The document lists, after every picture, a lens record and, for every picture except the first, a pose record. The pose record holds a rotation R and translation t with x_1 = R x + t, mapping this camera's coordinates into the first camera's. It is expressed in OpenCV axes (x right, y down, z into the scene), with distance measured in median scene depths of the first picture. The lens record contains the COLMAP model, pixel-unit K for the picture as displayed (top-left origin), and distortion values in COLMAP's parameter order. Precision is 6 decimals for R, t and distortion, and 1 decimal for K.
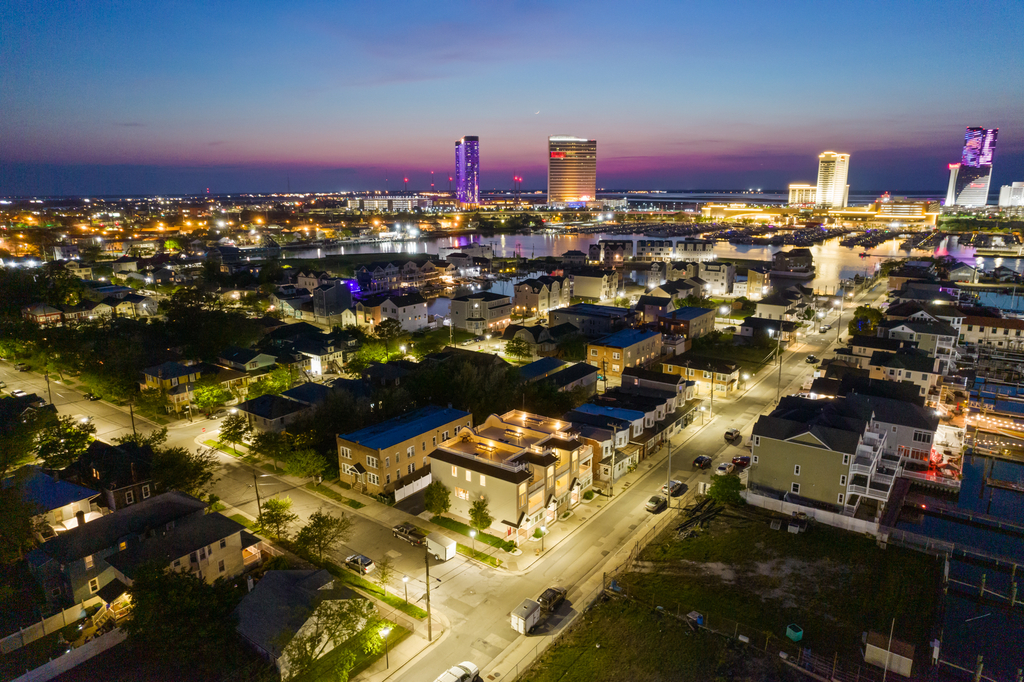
lens RADIAL K [[660.9, 0, 519.9], [0, 660.9, 338.6], [0, 0, 1]] dist [-0.071017, 0.055950]
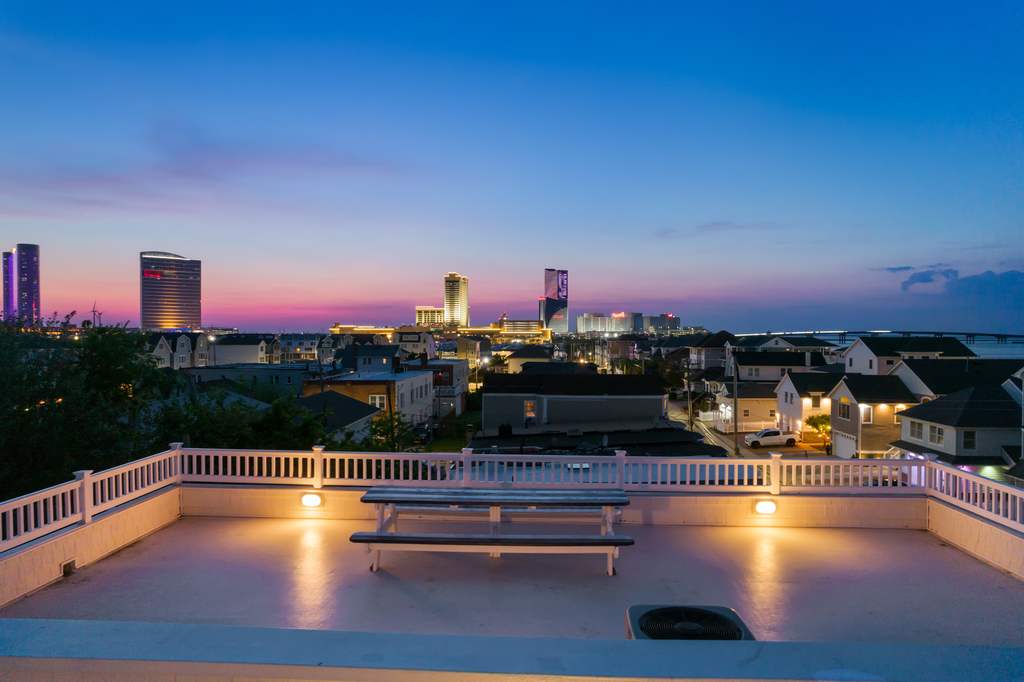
lens RADIAL K [[660.9, 0, 516.8], [0, 660.9, 345.8], [0, 0, 1]] dist [-0.071017, 0.055950]
pose [[0.840901, -0.005623, 0.541159, -0.013721], [0.116146, 0.978521, -0.170312, 0.090247], [-0.528578, 0.206069, 0.823493, 0.712819]]
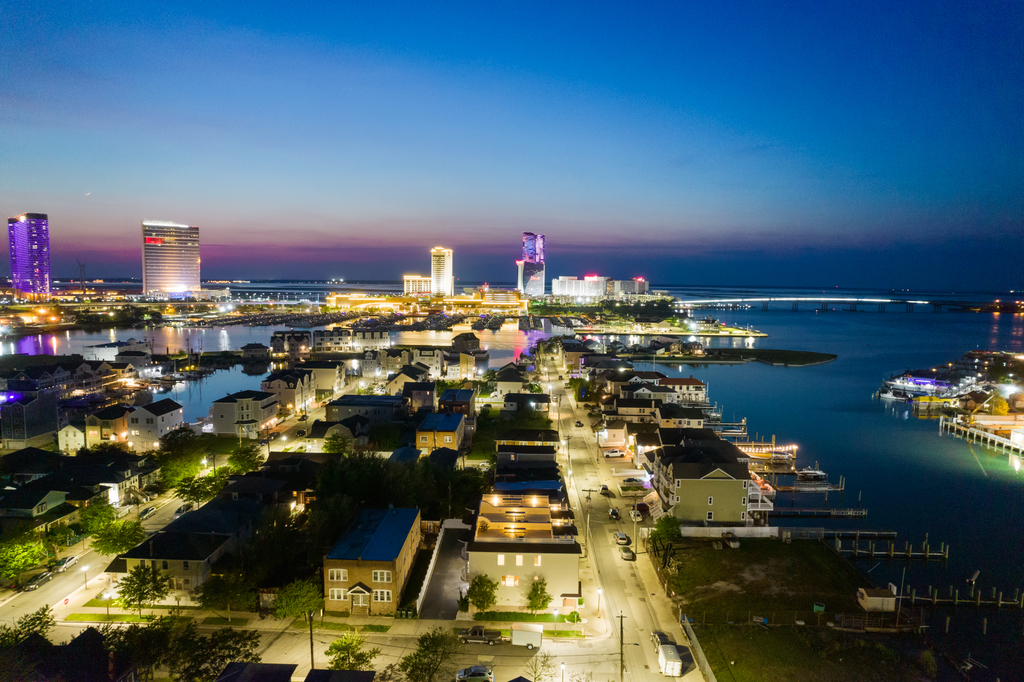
lens RADIAL K [[660.9, 0, 519.7], [0, 660.9, 343.1], [0, 0, 1]] dist [-0.071017, 0.055950]
pose [[0.819949, -0.038711, 0.571126, -0.420741], [0.111092, 0.989503, -0.092422, -0.018233], [-0.561553, 0.139229, 0.815643, 0.088040]]
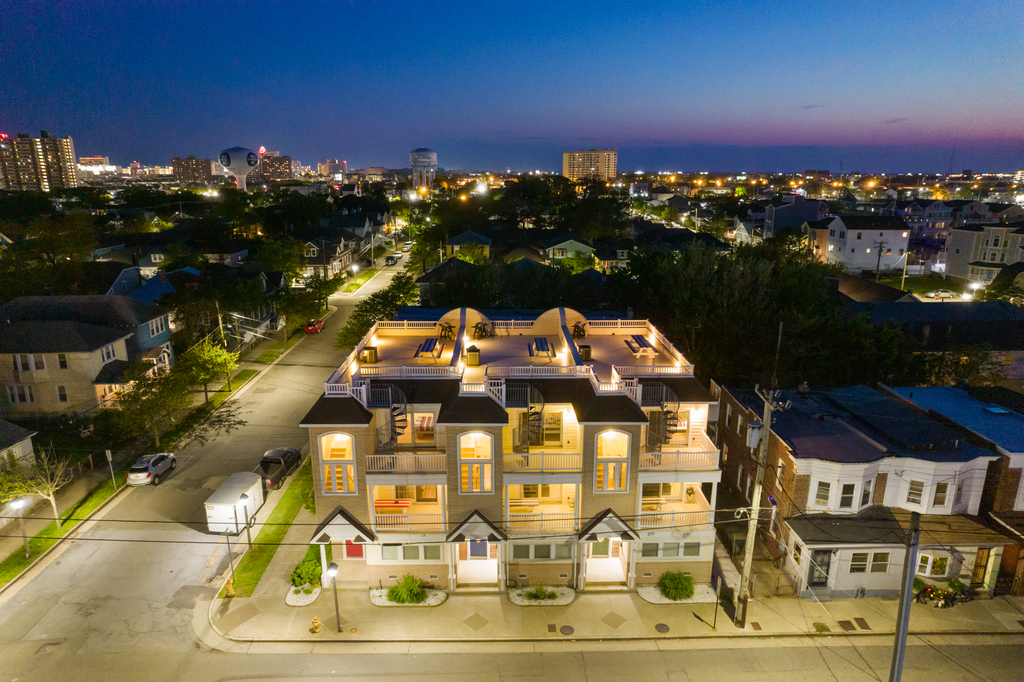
lens RADIAL K [[660.9, 0, 506.2], [0, 660.9, 342.3], [0, 0, 1]] dist [-0.071017, 0.055950]
pose [[0.592475, 0.205894, -0.778833, 0.212144], [-0.180112, 0.976170, 0.121048, 0.068942], [0.785196, 0.068559, 0.615440, 0.533117]]
